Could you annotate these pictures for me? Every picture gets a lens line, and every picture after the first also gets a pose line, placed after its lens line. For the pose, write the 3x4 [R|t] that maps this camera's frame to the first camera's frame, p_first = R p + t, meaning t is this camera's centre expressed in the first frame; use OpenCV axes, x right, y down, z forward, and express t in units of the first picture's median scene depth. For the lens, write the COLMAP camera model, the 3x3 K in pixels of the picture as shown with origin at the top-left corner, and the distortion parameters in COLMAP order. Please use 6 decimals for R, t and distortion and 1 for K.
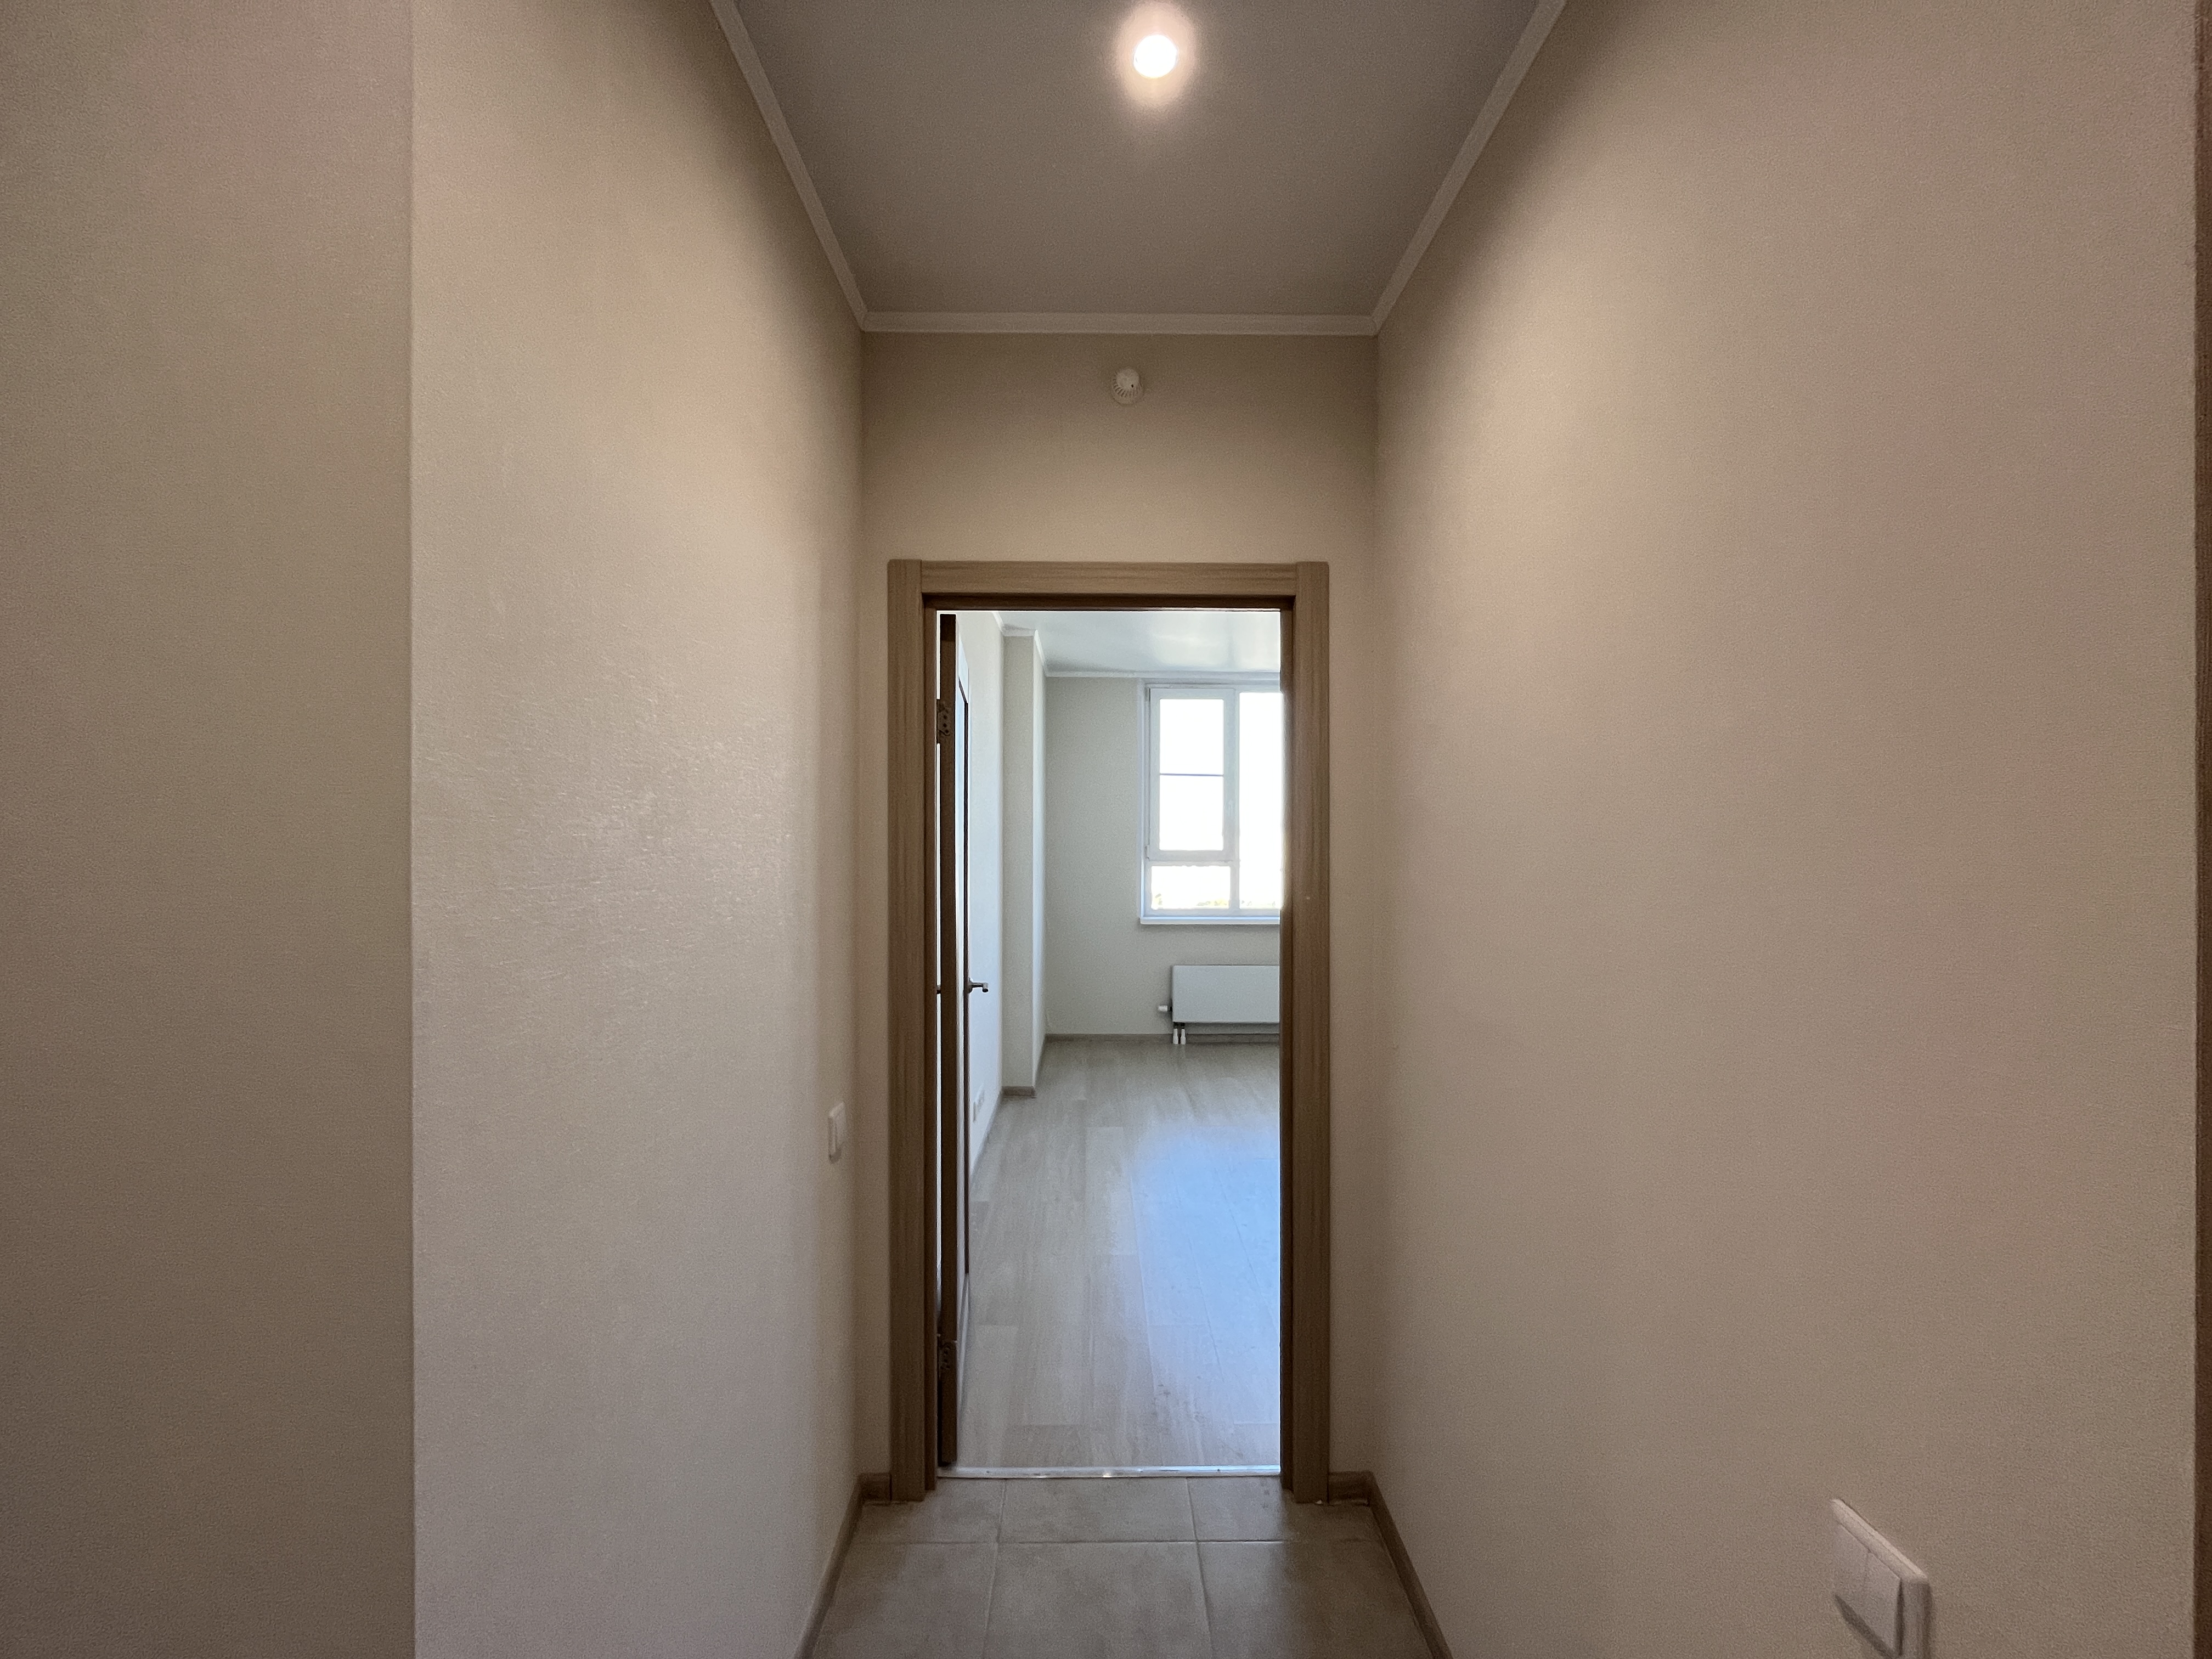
lens RADIAL K [[896.1, 0, 1101.6], [0, 896.1, 834.9], [0, 0, 1]] dist [-0.011636, 0.001044]
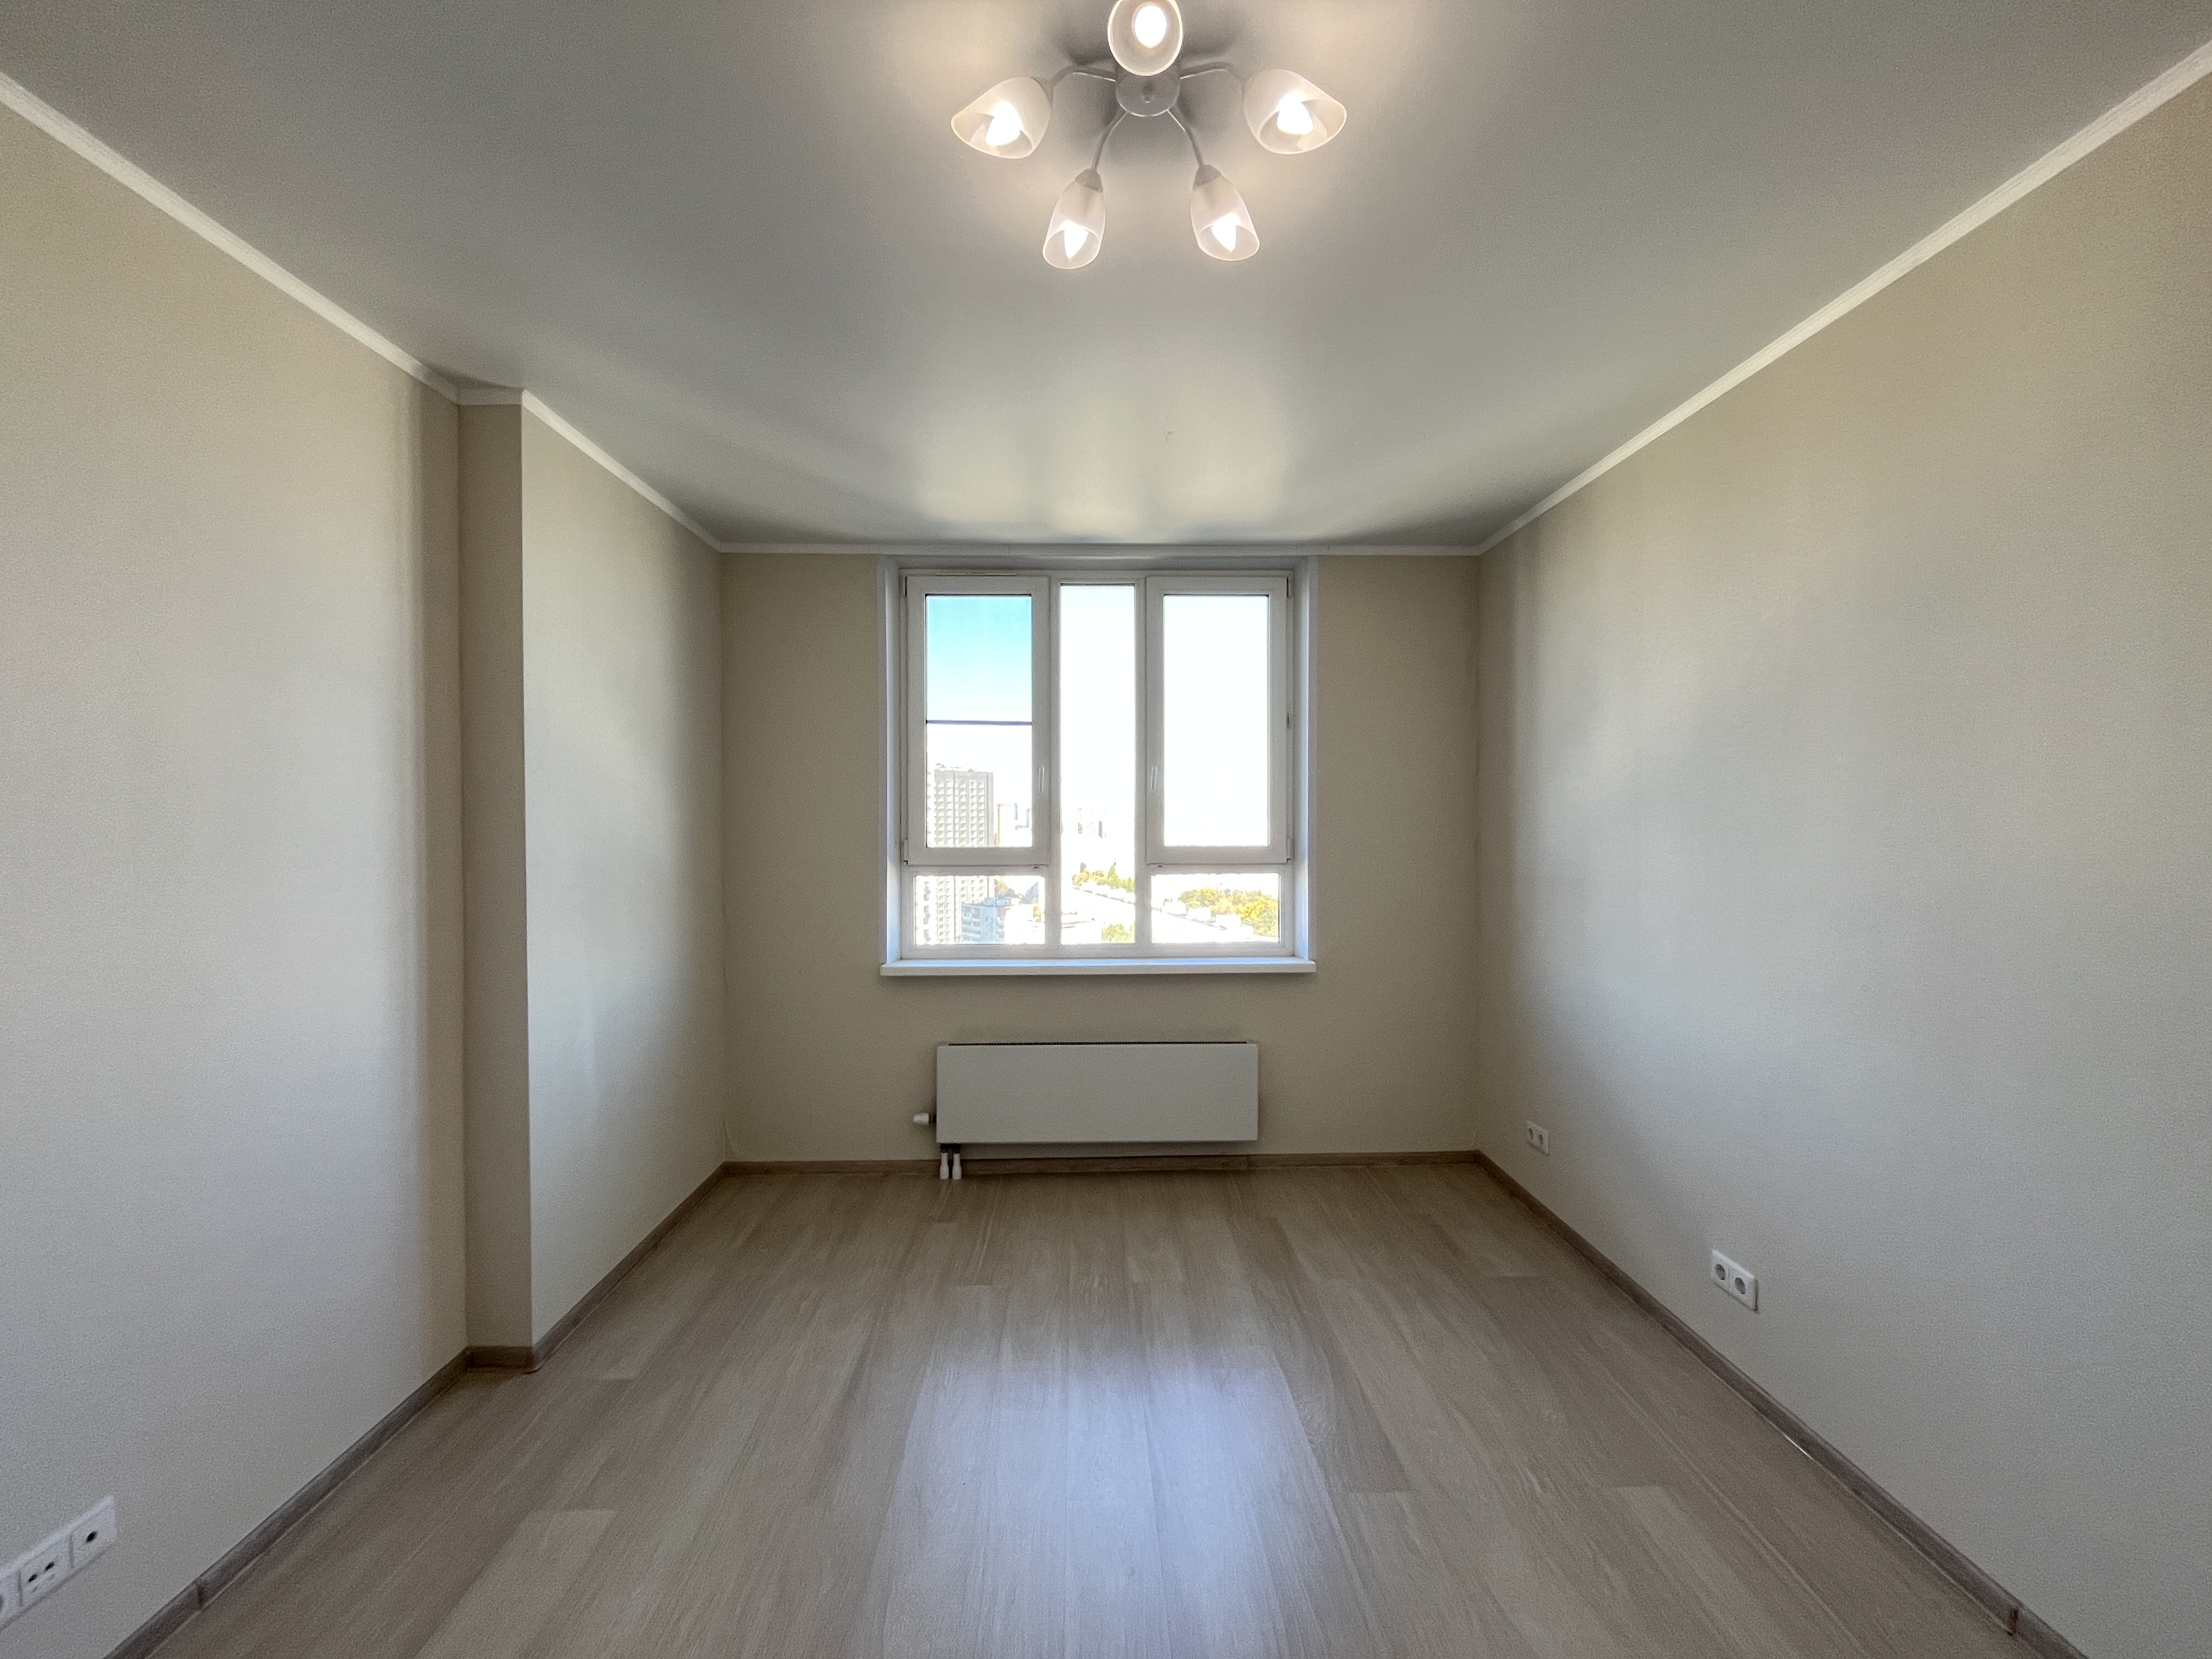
lens RADIAL K [[896.1, 0, 1108.9], [0, 896.1, 823.8], [0, 0, 1]] dist [-0.011636, 0.001044]
pose [[0.999650, -0.000097, 0.026441, 0.174268], [0.000079, 1.000000, 0.000689, 0.000258], [-0.026441, -0.000687, 0.999650, 0.407269]]
